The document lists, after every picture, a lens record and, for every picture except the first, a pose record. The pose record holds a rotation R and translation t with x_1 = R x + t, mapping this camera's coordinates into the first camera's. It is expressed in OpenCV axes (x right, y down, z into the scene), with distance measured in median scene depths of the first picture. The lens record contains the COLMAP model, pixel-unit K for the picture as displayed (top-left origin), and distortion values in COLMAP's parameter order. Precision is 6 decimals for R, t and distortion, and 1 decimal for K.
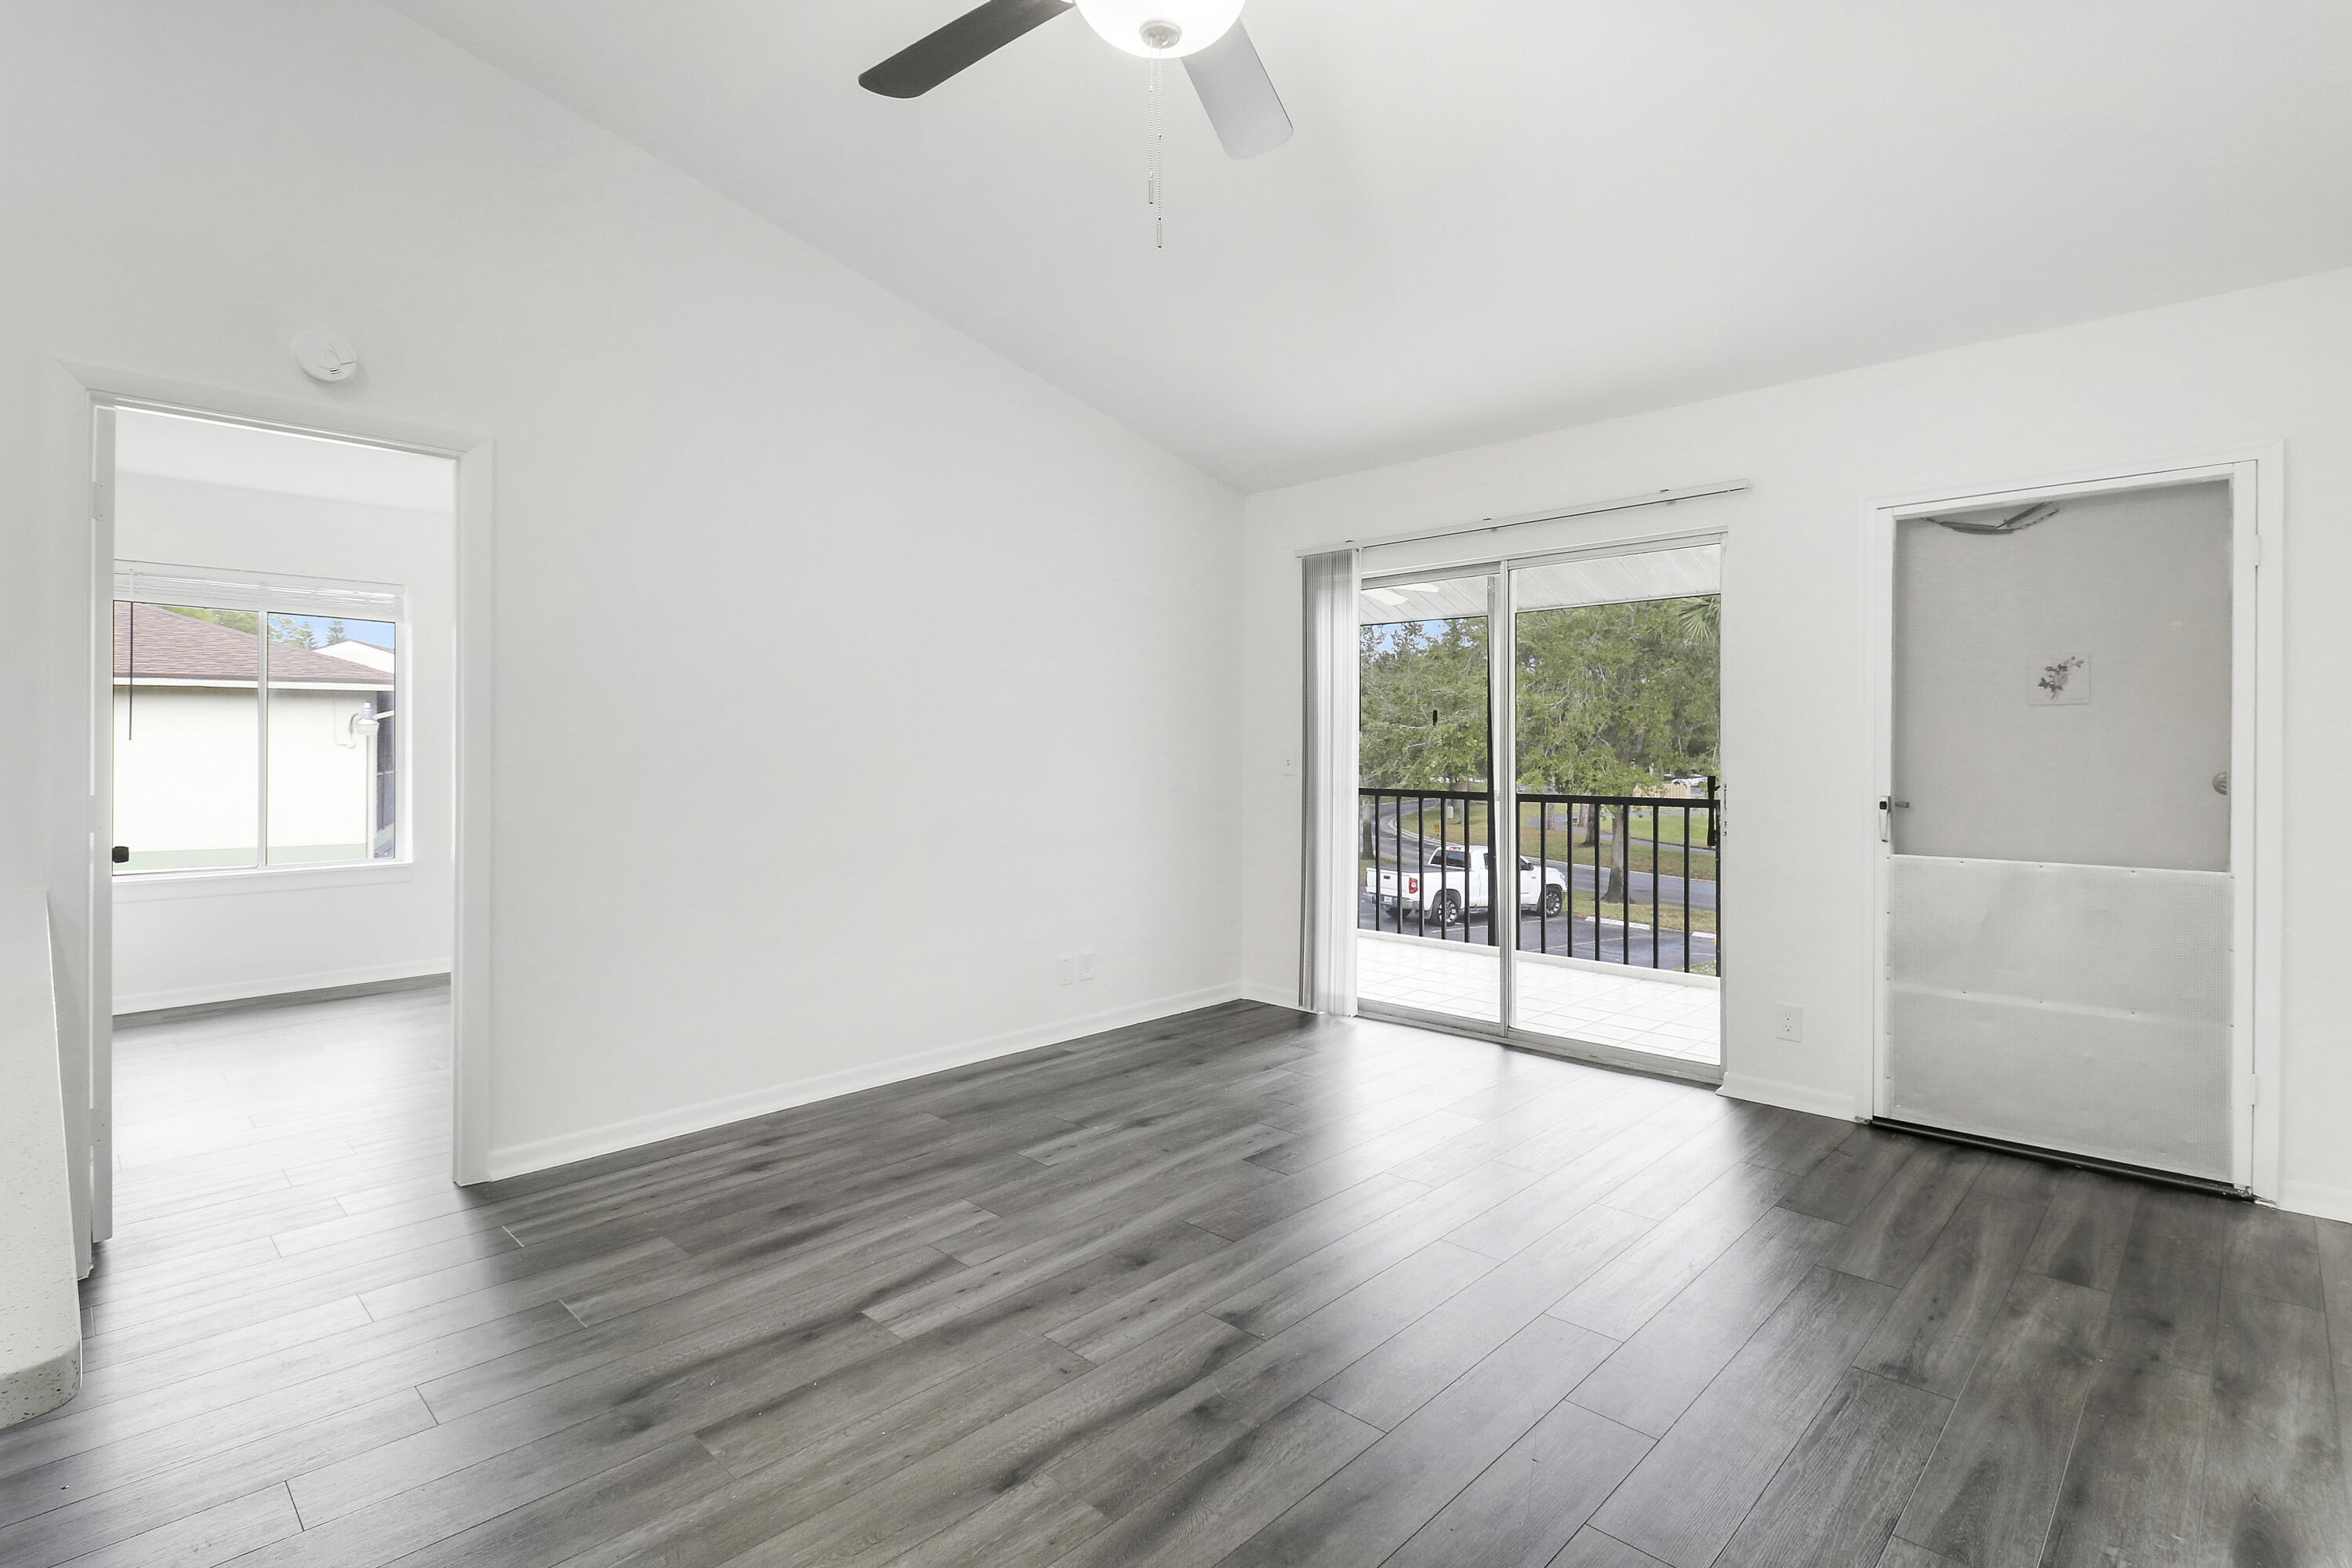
lens RADIAL K [[1136.4, 0, 1233.0], [0, 1136.4, 780.9], [0, 0, 1]] dist [0.001687, -0.000055]
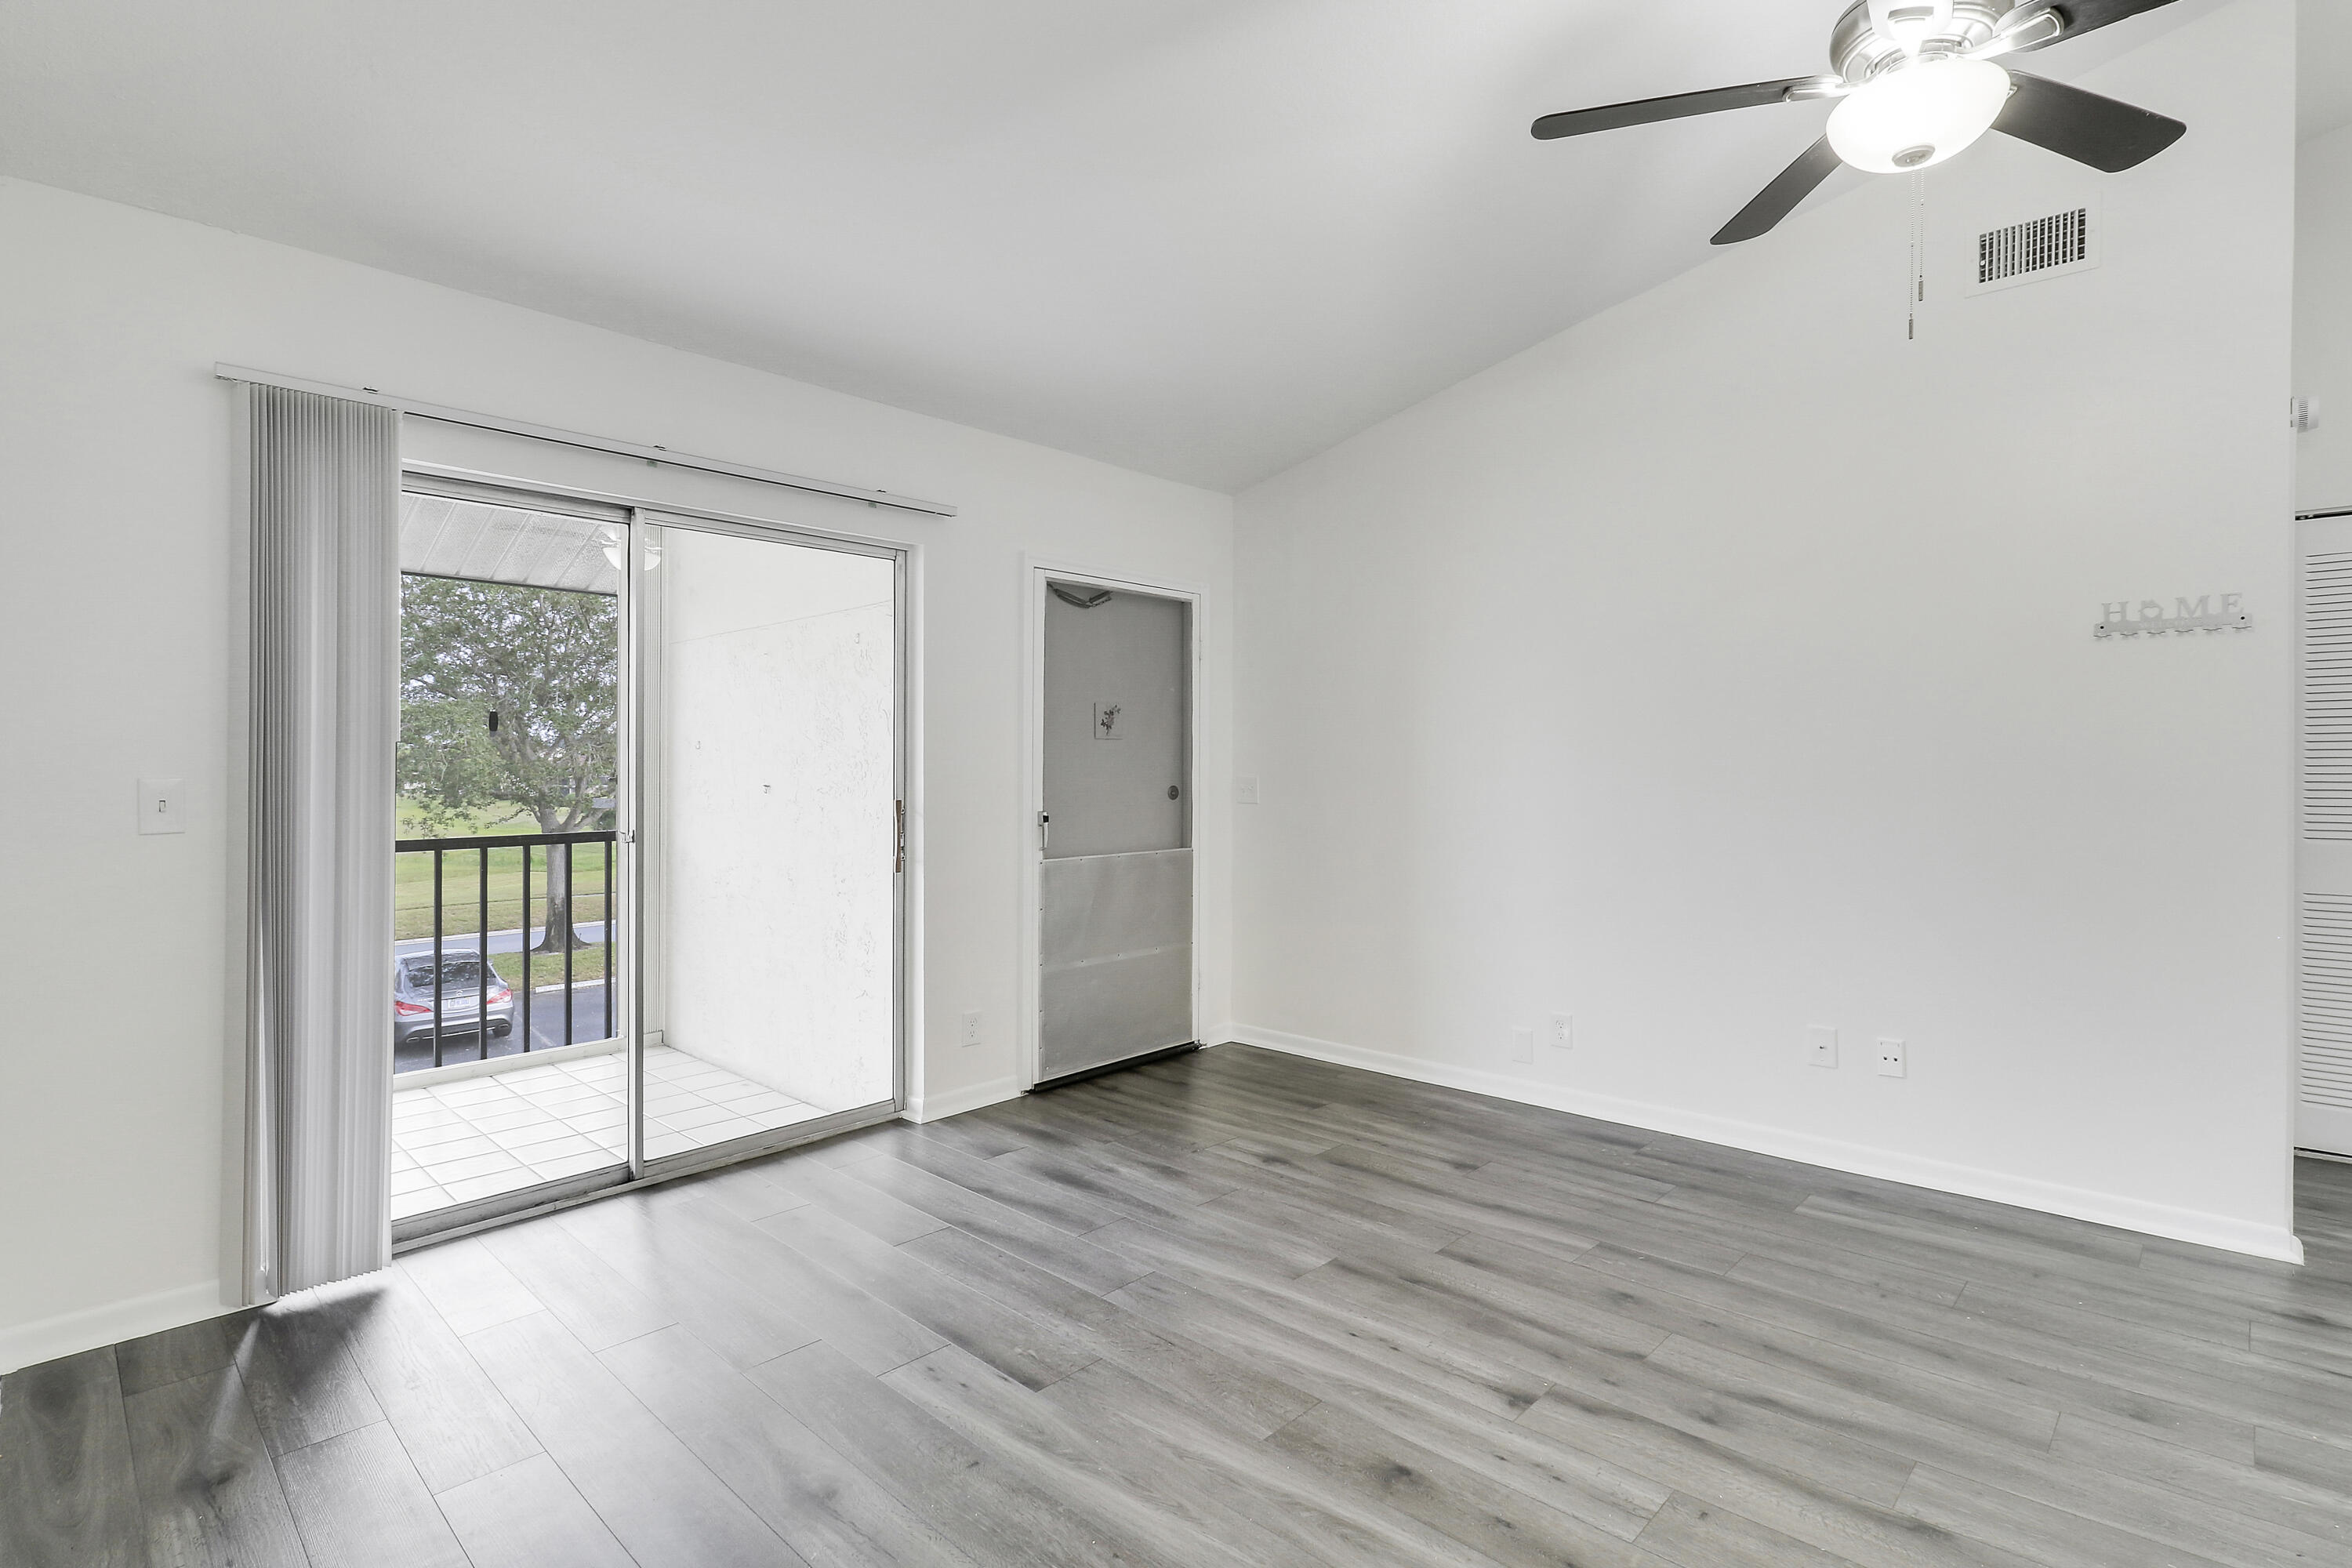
lens RADIAL K [[1129.8, 0, 1176.0], [0, 1129.8, 784.0], [0, 0, 1]] dist [0.018051, -0.025224]
pose [[0.010354, -0.008582, 0.999910, -0.642782], [0.030268, 0.999508, 0.008265, -0.021194], [-0.999488, 0.030180, 0.010609, 0.898425]]
